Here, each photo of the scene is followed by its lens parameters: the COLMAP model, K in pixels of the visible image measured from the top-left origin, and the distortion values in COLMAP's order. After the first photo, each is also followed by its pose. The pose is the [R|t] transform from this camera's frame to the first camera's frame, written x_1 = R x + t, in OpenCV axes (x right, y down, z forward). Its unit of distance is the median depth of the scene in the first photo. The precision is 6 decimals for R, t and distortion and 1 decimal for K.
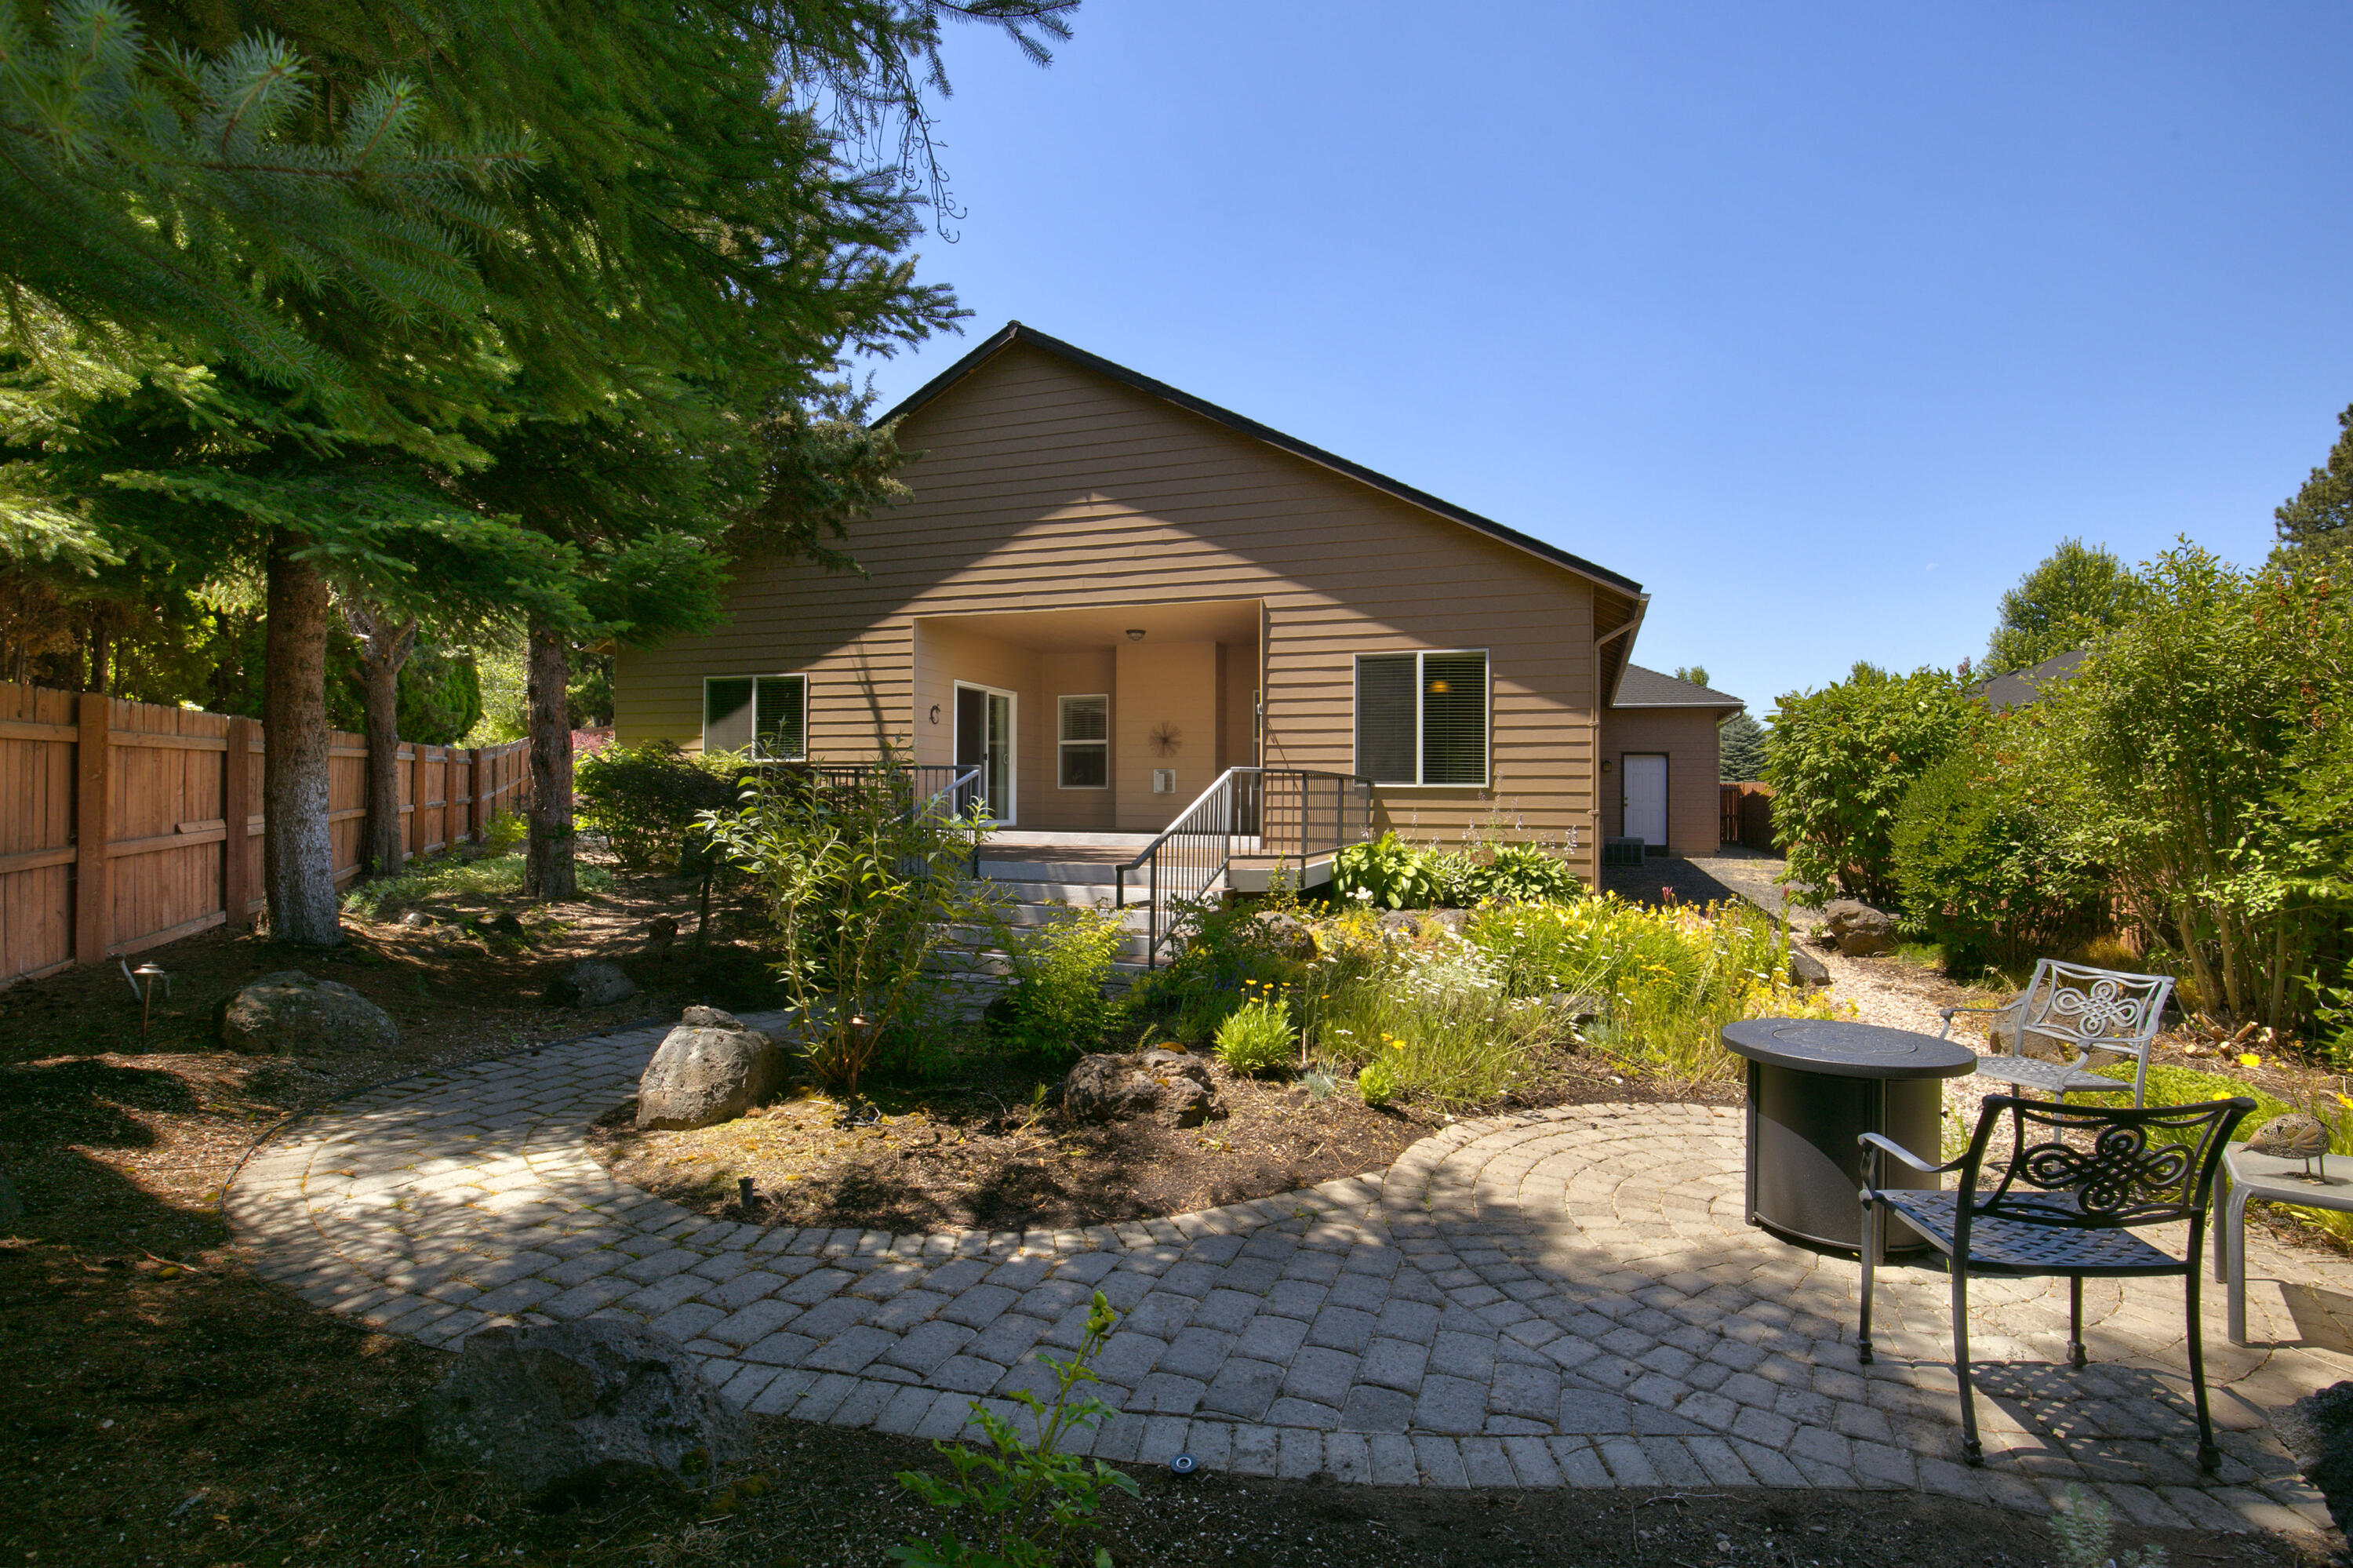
lens RADIAL K [[1082.8, 0, 1243.8], [0, 1082.8, 759.0], [0, 0, 1]] dist [-0.036001, 0.004384]
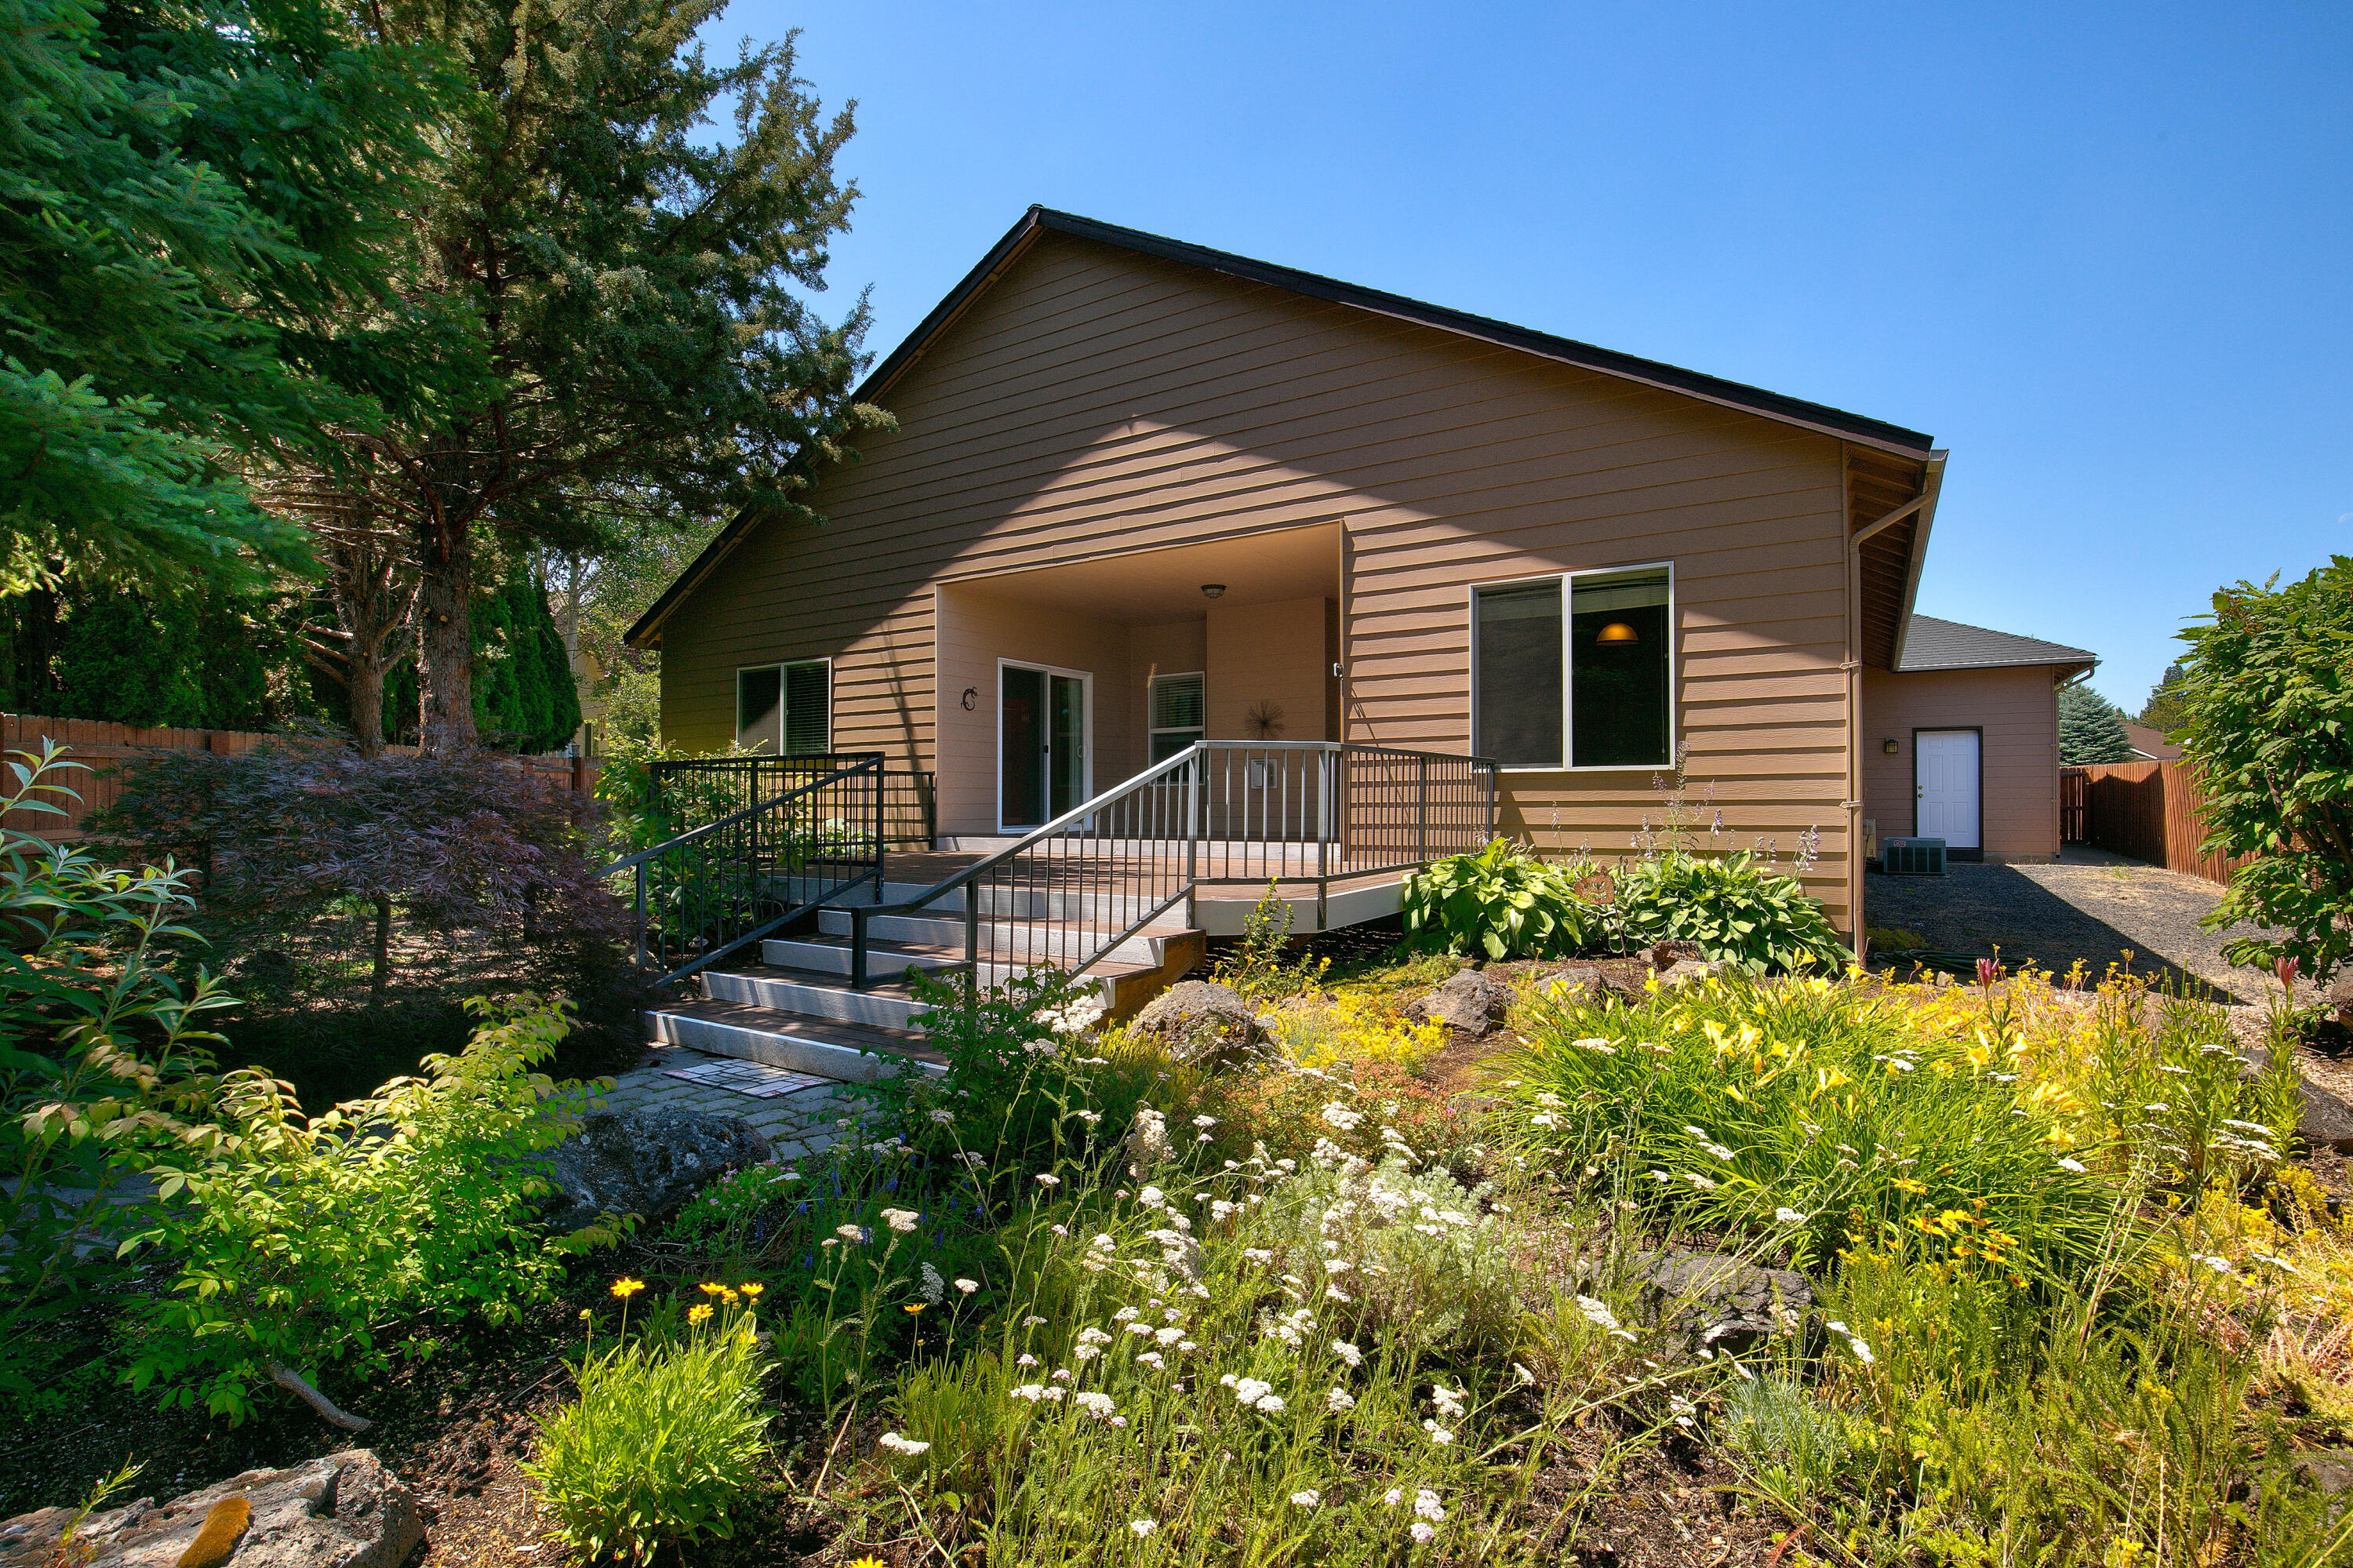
lens RADIAL K [[1079.0, 0, 1176.5], [0, 1079.0, 784.0], [0, 0, 1]] dist [-0.022918, 0.001056]
pose [[0.963365, -0.019035, -0.267519, 0.104856], [0.024917, 0.999516, 0.018612, 0.014989], [0.267035, -0.024596, 0.963373, 0.272397]]
